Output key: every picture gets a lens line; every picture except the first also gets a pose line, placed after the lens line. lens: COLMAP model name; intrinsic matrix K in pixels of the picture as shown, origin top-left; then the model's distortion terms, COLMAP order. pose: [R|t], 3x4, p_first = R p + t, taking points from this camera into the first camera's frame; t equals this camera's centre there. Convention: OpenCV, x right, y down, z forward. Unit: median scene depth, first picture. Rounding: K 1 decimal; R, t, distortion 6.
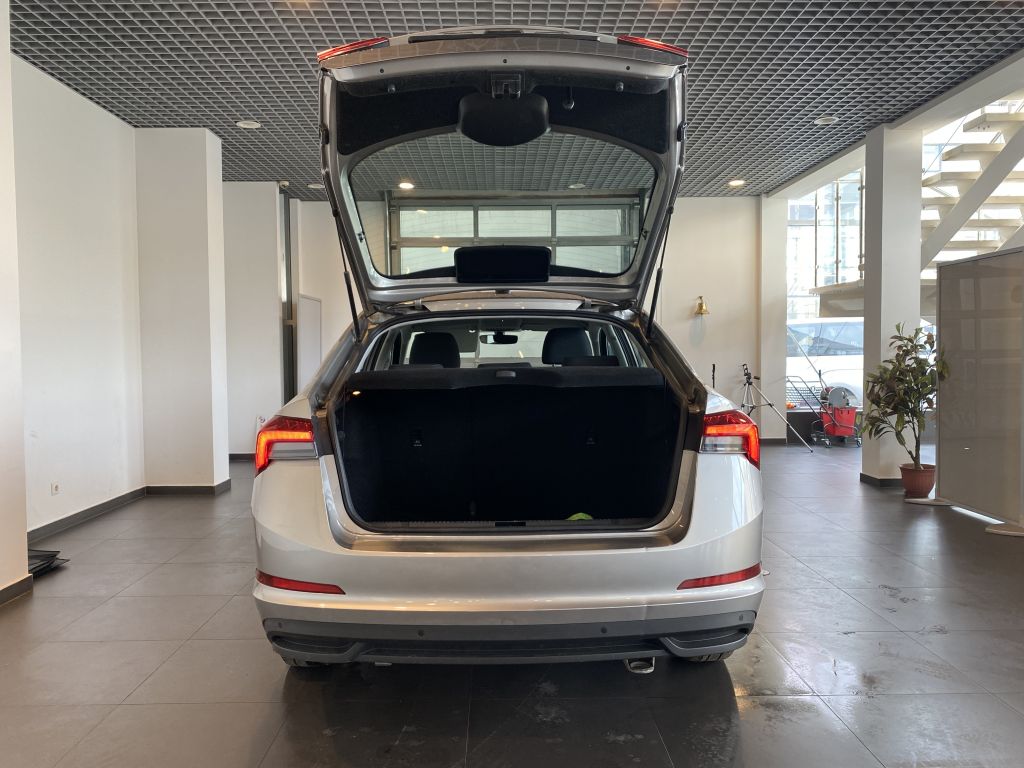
lens RADIAL K [[802.4, 0, 511.9], [0, 802.4, 384.5], [0, 0, 1]] dist [0.031905, -0.032348]
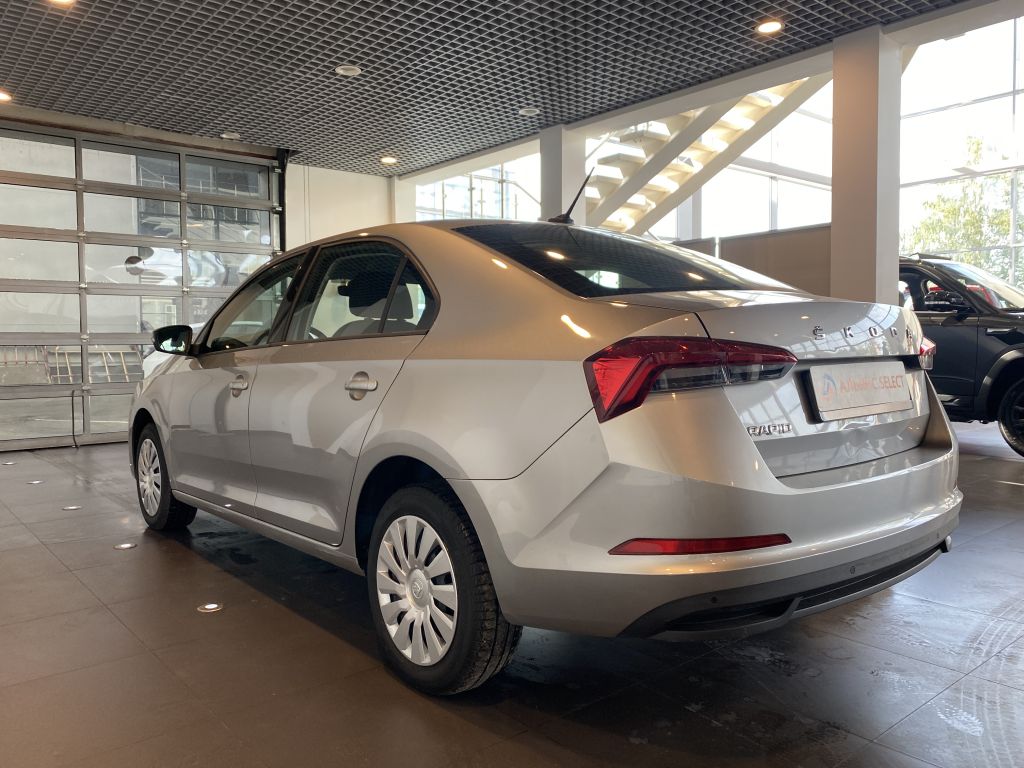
lens RADIAL K [[802.4, 0, 510.1], [0, 802.4, 381.6], [0, 0, 1]] dist [0.031905, -0.032348]
pose [[0.761465, -0.028528, 0.647578, -0.335990], [0.030591, 0.999499, 0.008060, 0.026982], [-0.647484, 0.013672, 0.761956, 0.190158]]
